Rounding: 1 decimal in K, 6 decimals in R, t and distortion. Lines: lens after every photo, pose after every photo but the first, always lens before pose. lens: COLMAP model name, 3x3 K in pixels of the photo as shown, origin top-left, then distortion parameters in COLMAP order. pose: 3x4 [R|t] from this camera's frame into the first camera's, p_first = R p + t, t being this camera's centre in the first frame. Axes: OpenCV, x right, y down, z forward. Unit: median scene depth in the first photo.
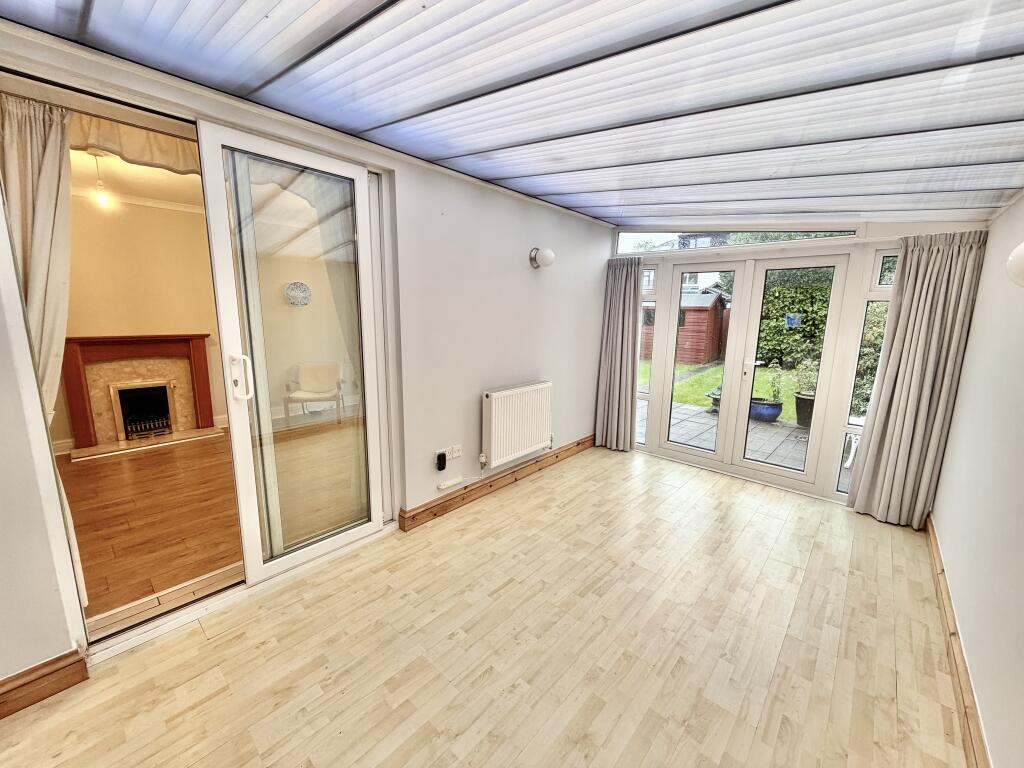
lens RADIAL K [[406.2, 0, 508.9], [0, 406.2, 385.7], [0, 0, 1]] dist [-0.000438, -0.000125]
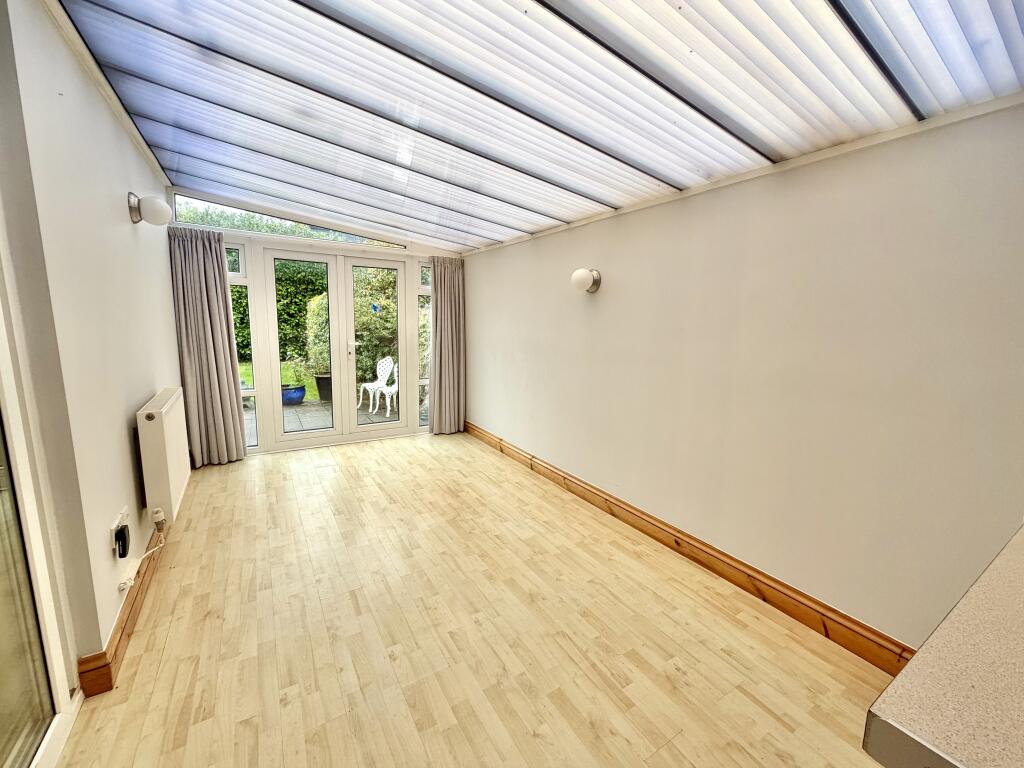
lens RADIAL K [[409.0, 0, 509.2], [0, 409.0, 382.3], [0, 0, 1]] dist [0.000986, 0.000182]
pose [[0.275159, -0.153139, 0.949124, -0.522520], [0.155023, 0.981381, 0.113401, -0.012959], [-0.948818, 0.115933, 0.293776, 0.282574]]
